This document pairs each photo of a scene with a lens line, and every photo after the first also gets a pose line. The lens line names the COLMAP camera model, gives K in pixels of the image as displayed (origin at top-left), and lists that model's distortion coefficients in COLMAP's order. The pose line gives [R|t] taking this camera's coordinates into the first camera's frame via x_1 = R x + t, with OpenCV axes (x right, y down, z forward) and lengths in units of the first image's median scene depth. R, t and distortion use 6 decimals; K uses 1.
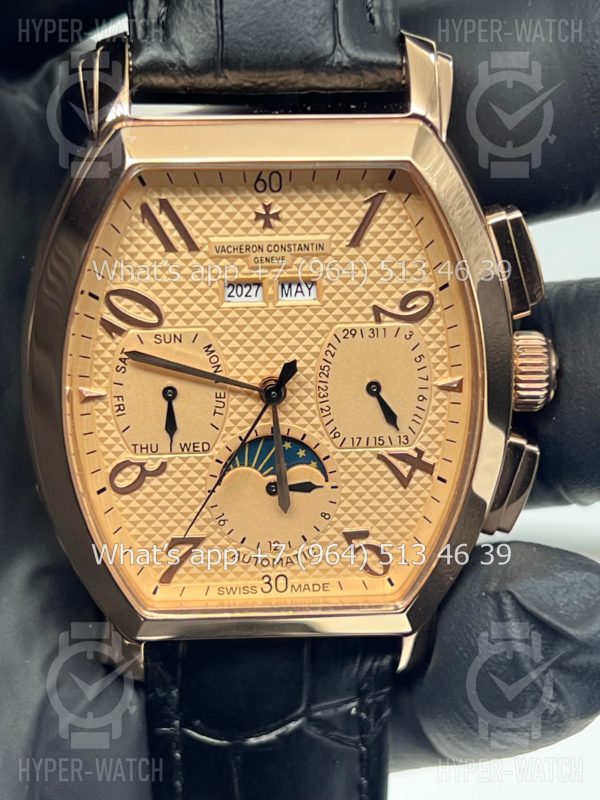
lens RADIAL K [[1815.8, 0, 297.5], [0, 1815.8, 401.5], [0, 0, 1]] dist [-0.078647, 0.000000]
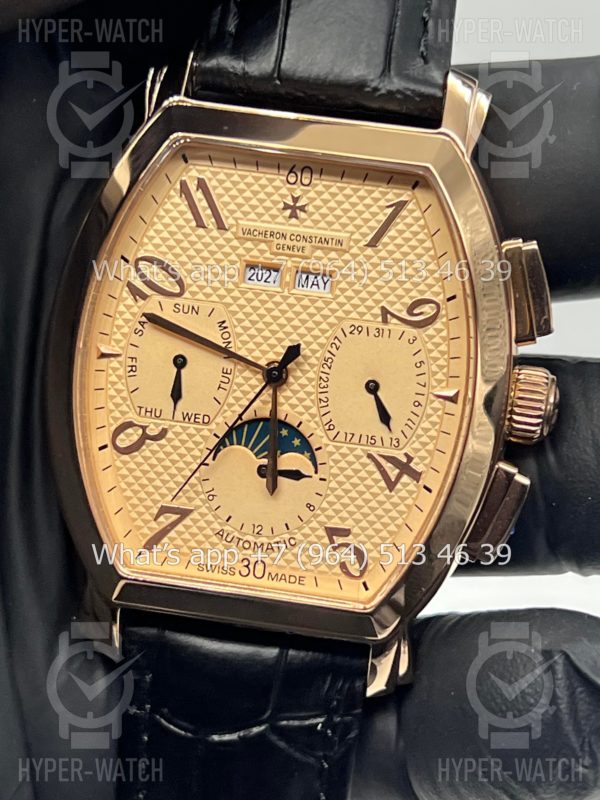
lens RADIAL K [[1815.8, 0, 303.1], [0, 1815.8, 399.3], [0, 0, 1]] dist [-0.078647, 0.000000]
pose [[0.981426, 0.142083, -0.128899, 0.138653], [-0.164024, 0.969949, -0.179708, 0.193978], [0.099492, 0.197513, 0.975239, -0.019463]]
